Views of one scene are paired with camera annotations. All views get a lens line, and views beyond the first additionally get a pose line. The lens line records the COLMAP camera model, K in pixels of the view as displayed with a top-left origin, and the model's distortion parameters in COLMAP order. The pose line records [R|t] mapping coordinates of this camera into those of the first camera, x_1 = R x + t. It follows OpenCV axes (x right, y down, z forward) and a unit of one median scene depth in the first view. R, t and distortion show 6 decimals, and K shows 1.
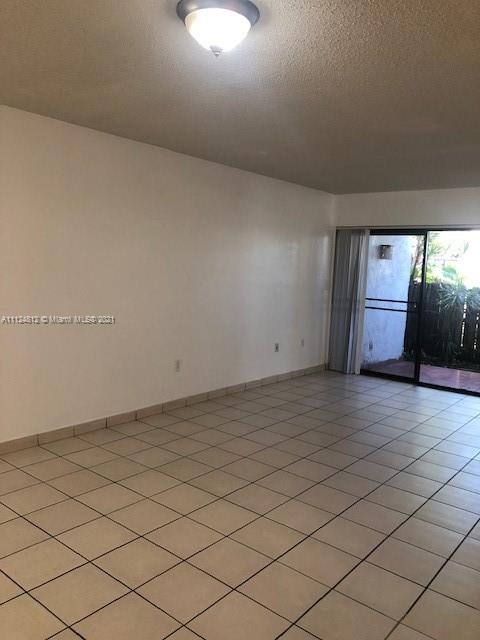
lens RADIAL K [[524.5, 0, 238.8], [0, 524.5, 320.4], [0, 0, 1]] dist [0.013959, -0.003100]
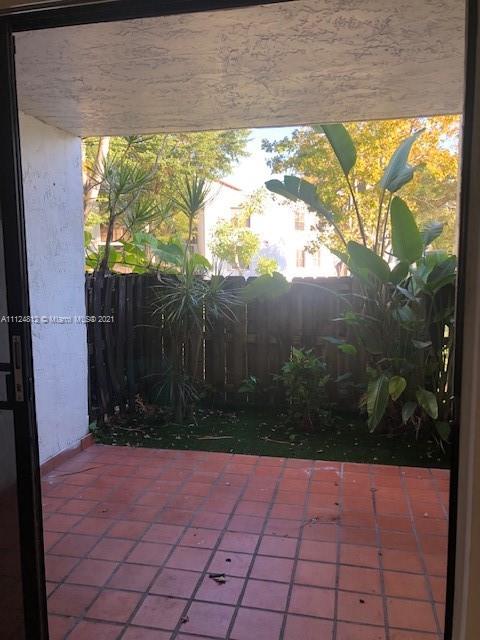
lens RADIAL K [[523.4, 0, 239.7], [0, 523.4, 312.4], [0, 0, 1]] dist [0.012492, -0.001221]
pose [[0.889714, -0.094949, 0.446535, 0.306246], [0.094214, 0.995265, 0.023907, -0.050028], [-0.446690, 0.020799, 0.894447, 0.685464]]
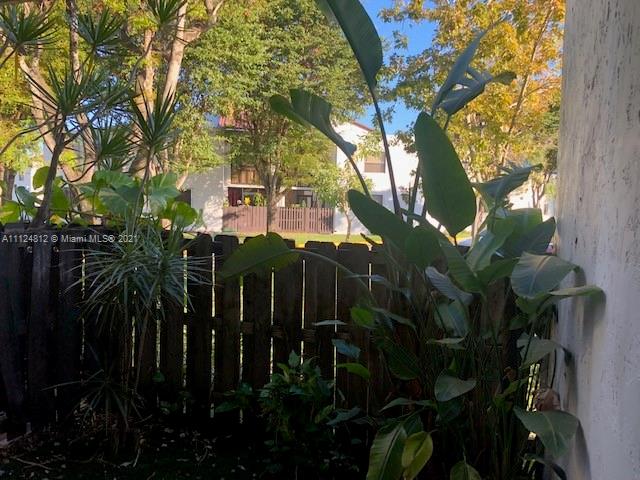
lens RADIAL K [[524.5, 0, 322.5], [0, 524.5, 236.5], [0, 0, 1]] dist [0.013959, -0.003100]
pose [[0.941129, -0.043481, 0.335240, 0.568381], [0.054466, 0.998241, -0.023432, -0.067539], [-0.333631, 0.040312, 0.941841, 0.846410]]
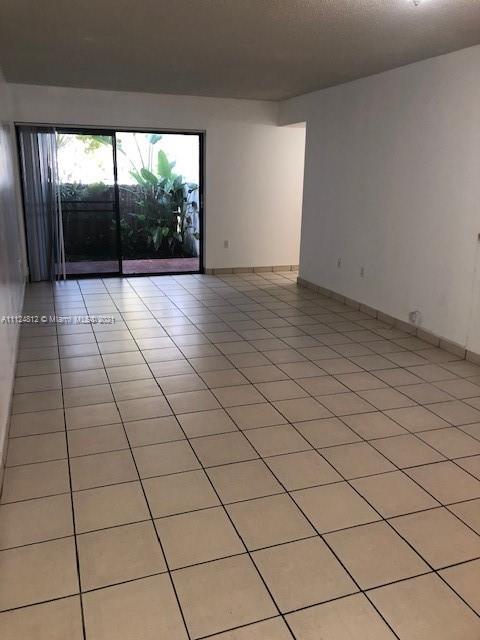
lens RADIAL K [[524.5, 0, 238.8], [0, 524.5, 320.4], [0, 0, 1]] dist [0.013959, -0.003100]
pose [[0.511239, -0.265641, 0.817355, -0.435467], [0.097315, 0.962810, 0.252046, -0.042126], [-0.853911, -0.049315, 0.518077, 0.196976]]
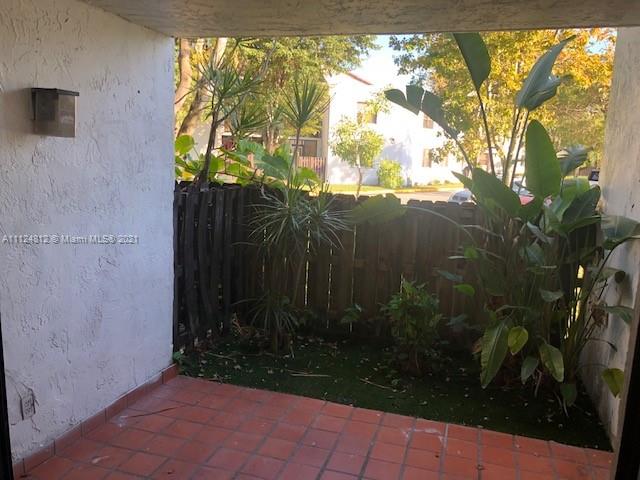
lens RADIAL K [[524.5, 0, 322.5], [0, 524.5, 236.5], [0, 0, 1]] dist [0.013959, -0.003100]
pose [[0.924926, -0.066402, 0.374302, 0.356055], [0.040114, 0.996177, 0.077602, -0.085473], [-0.378024, -0.056761, 0.924054, 0.737714]]
